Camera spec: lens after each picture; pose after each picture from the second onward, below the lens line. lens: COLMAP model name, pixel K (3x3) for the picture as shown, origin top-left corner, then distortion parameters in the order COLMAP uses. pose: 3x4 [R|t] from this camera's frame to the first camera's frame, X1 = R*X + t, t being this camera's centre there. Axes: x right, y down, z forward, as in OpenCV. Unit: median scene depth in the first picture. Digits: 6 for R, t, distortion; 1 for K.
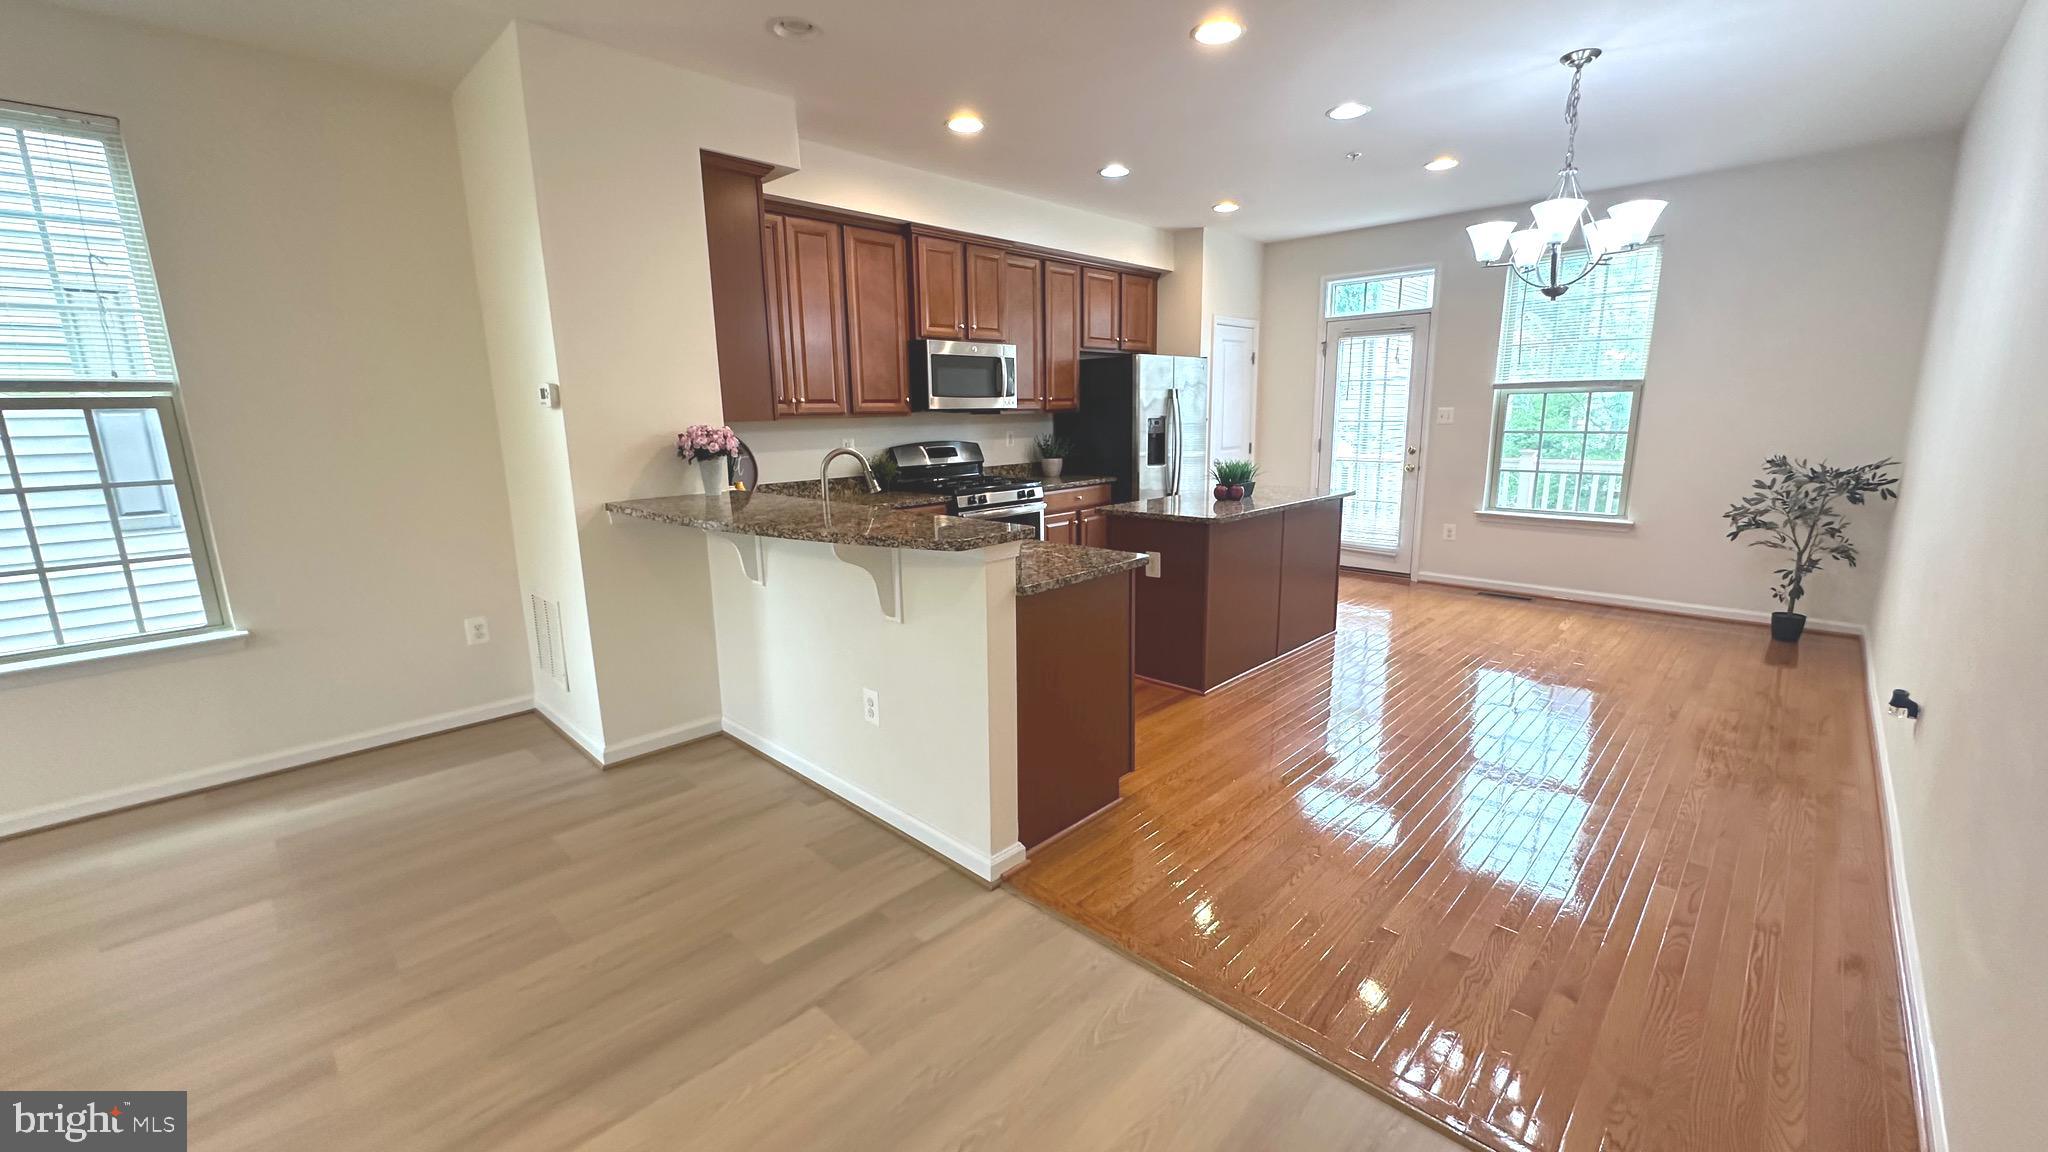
lens RADIAL K [[814.8, 0, 1019.9], [0, 814.8, 573.4], [0, 0, 1]] dist [-0.003457, 0.000223]
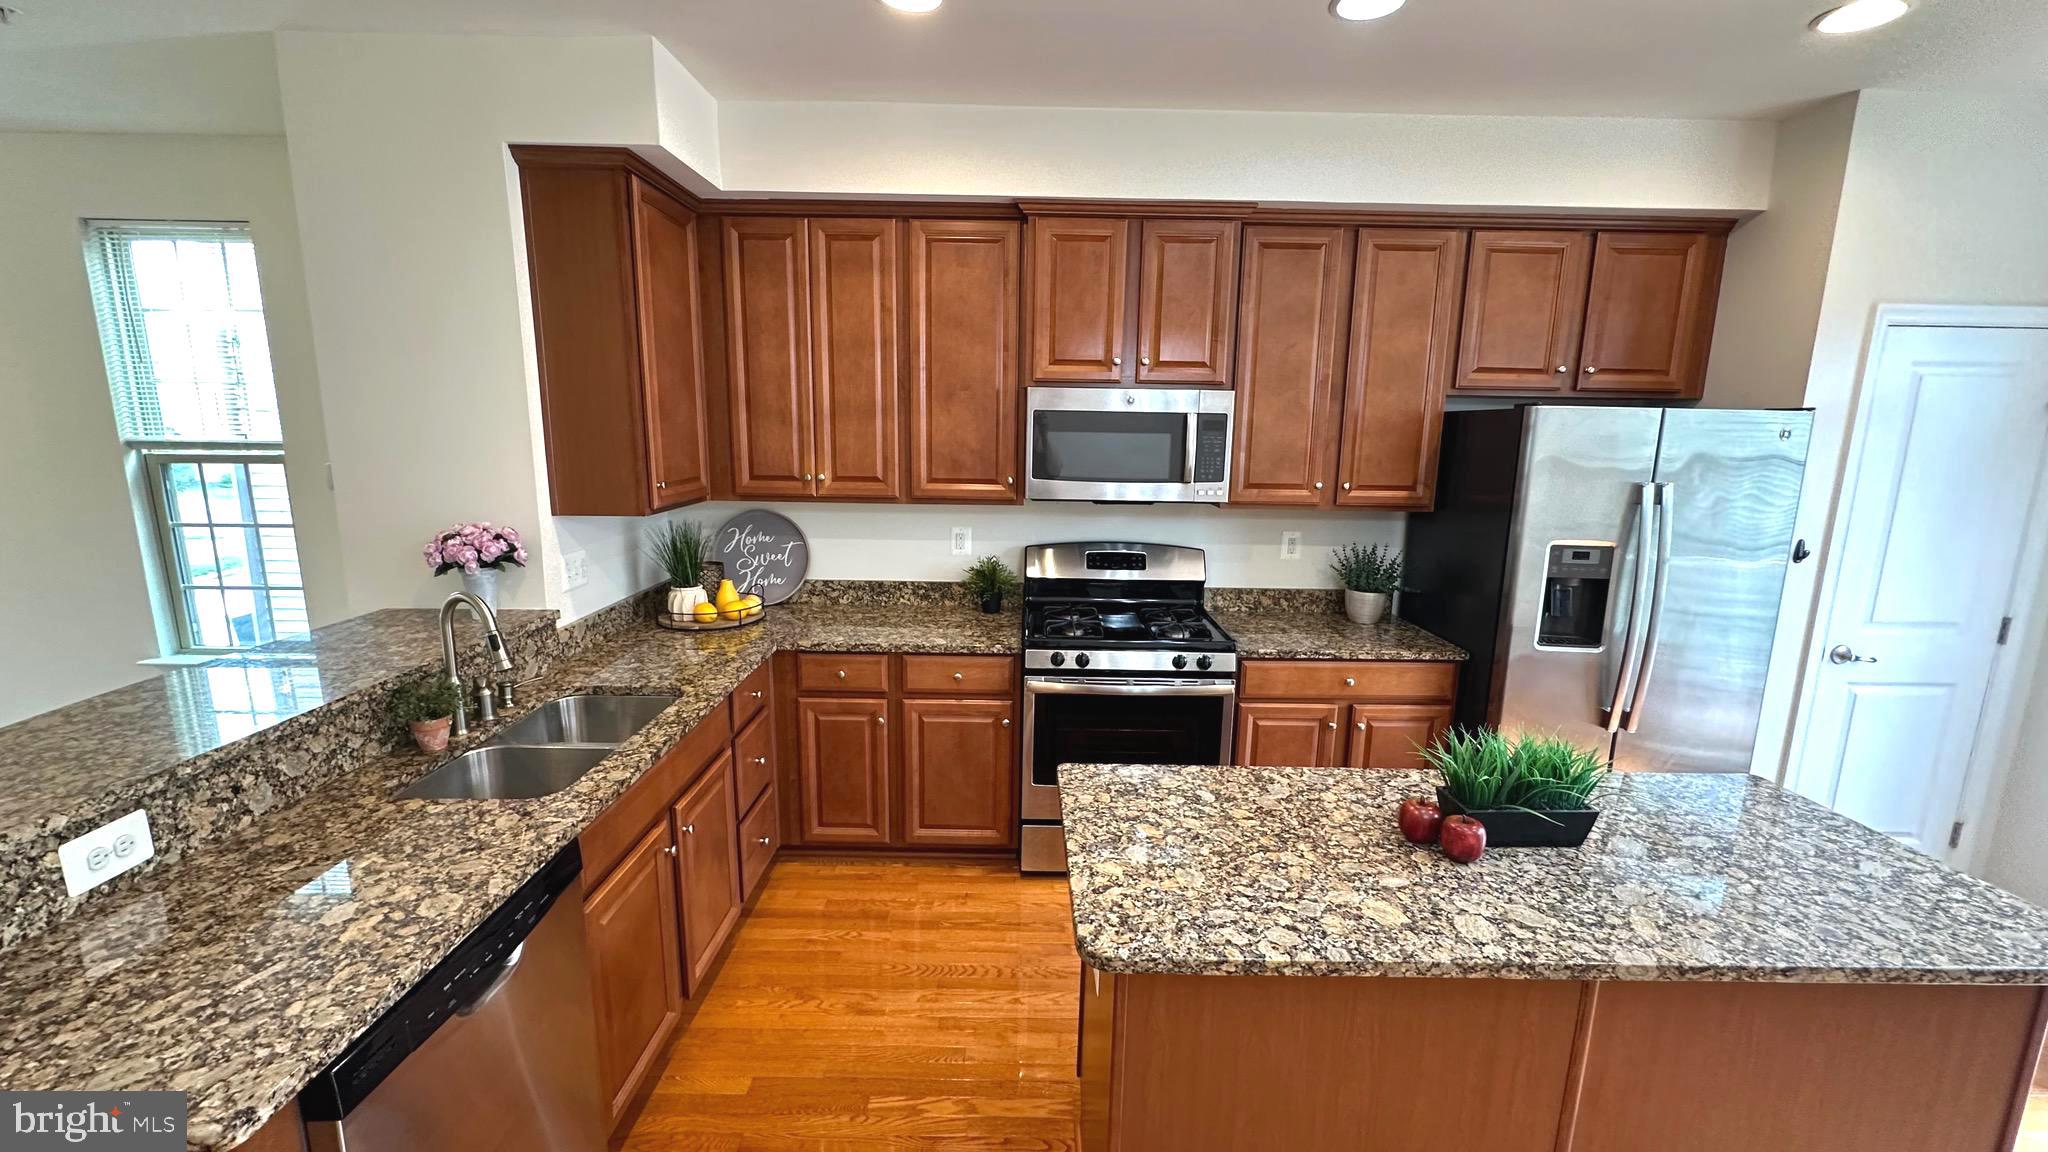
lens RADIAL K [[814.8, 0, 1022.7], [0, 814.8, 574.1], [0, 0, 1]] dist [-0.003457, 0.000223]
pose [[0.694528, 0.156606, -0.702215, 0.312077], [-0.170080, 0.984097, 0.051253, -0.168540], [0.699073, 0.083836, 0.710118, 0.539639]]
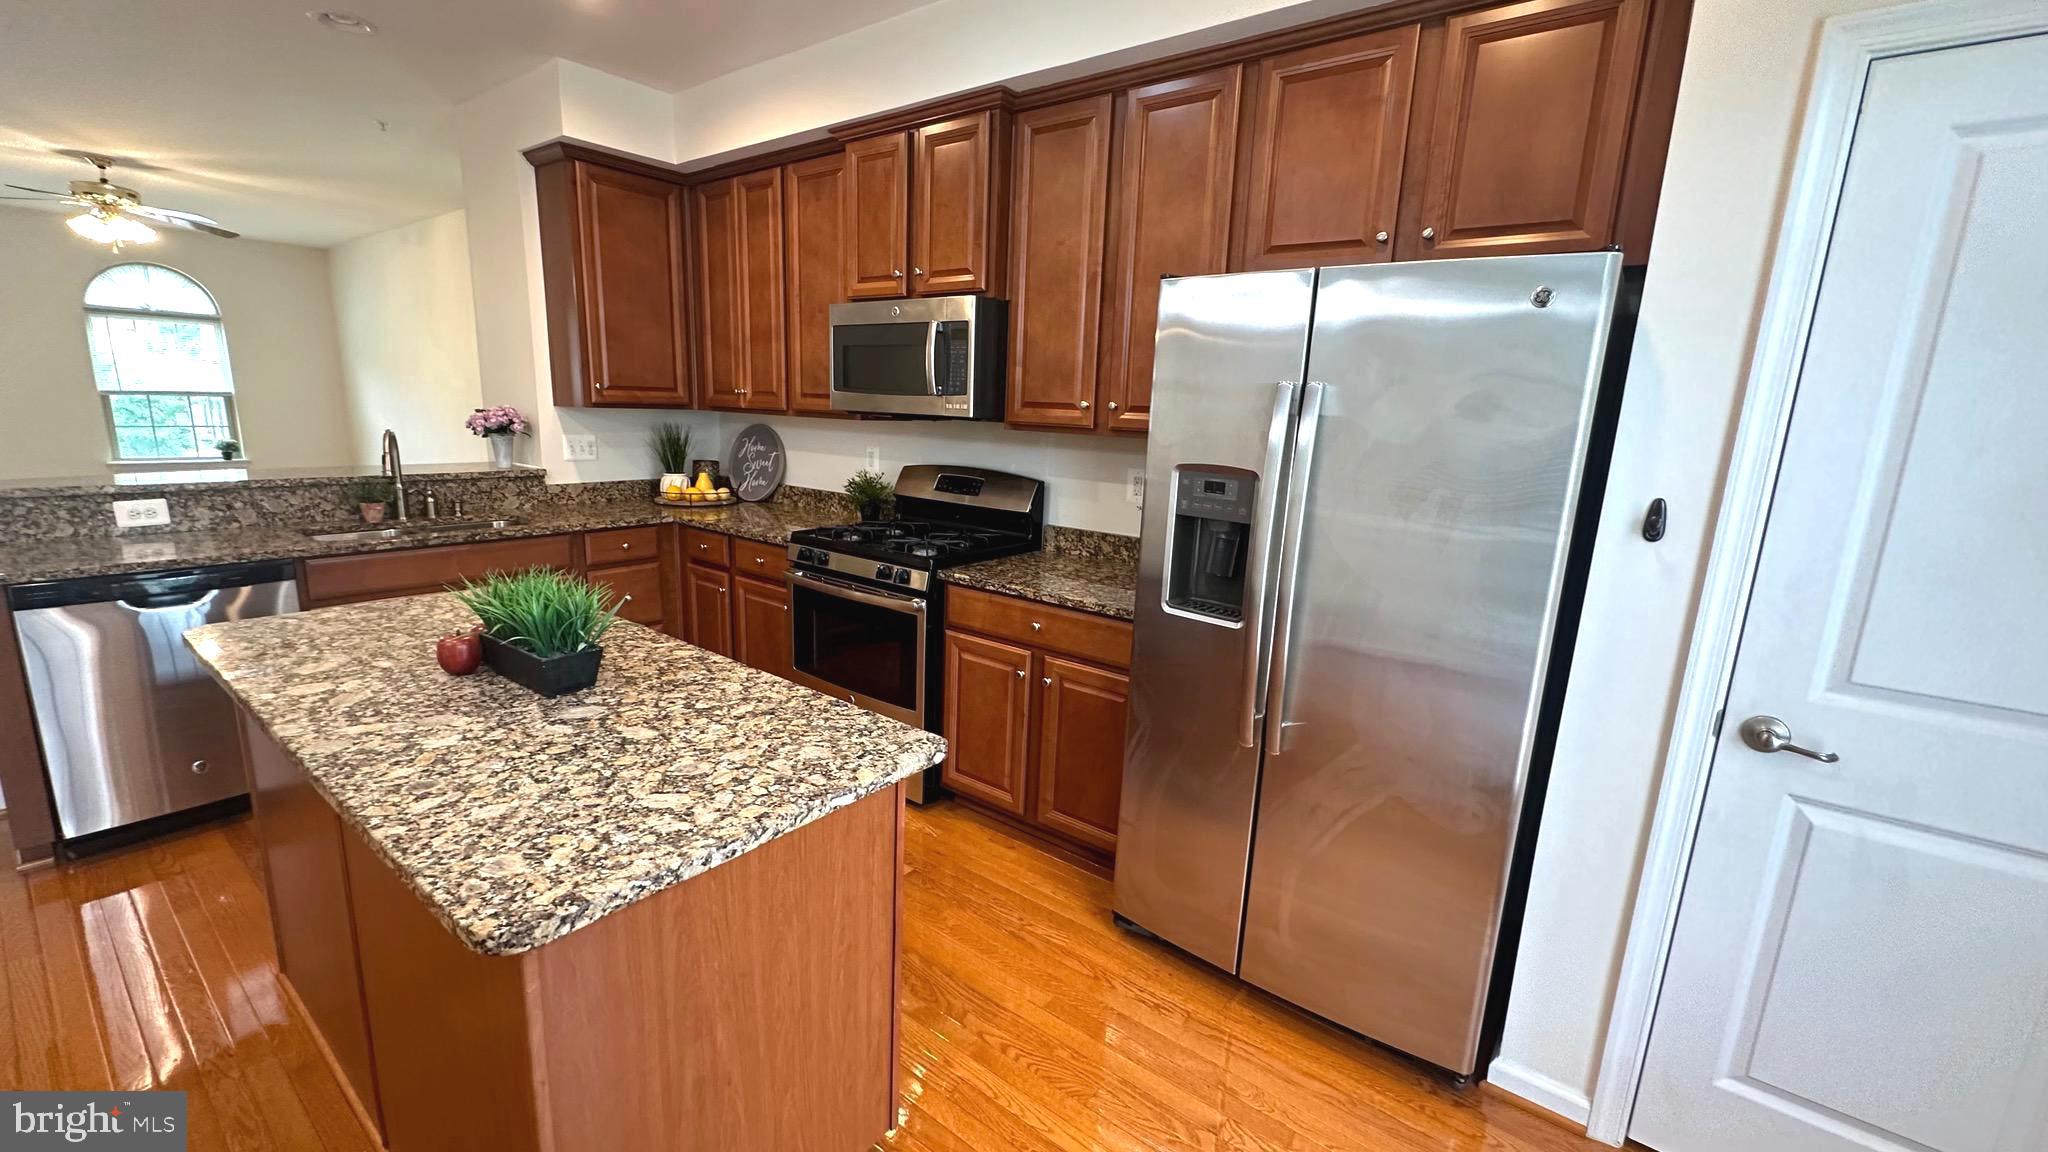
lens RADIAL K [[814.8, 0, 1027.3], [0, 814.8, 572.8], [0, 0, 1]] dist [-0.003457, 0.000223]
pose [[0.117428, 0.220134, -0.968376, 0.552149], [-0.240117, 0.952483, 0.187404, -0.226381], [0.963615, 0.210517, 0.164706, 1.021479]]
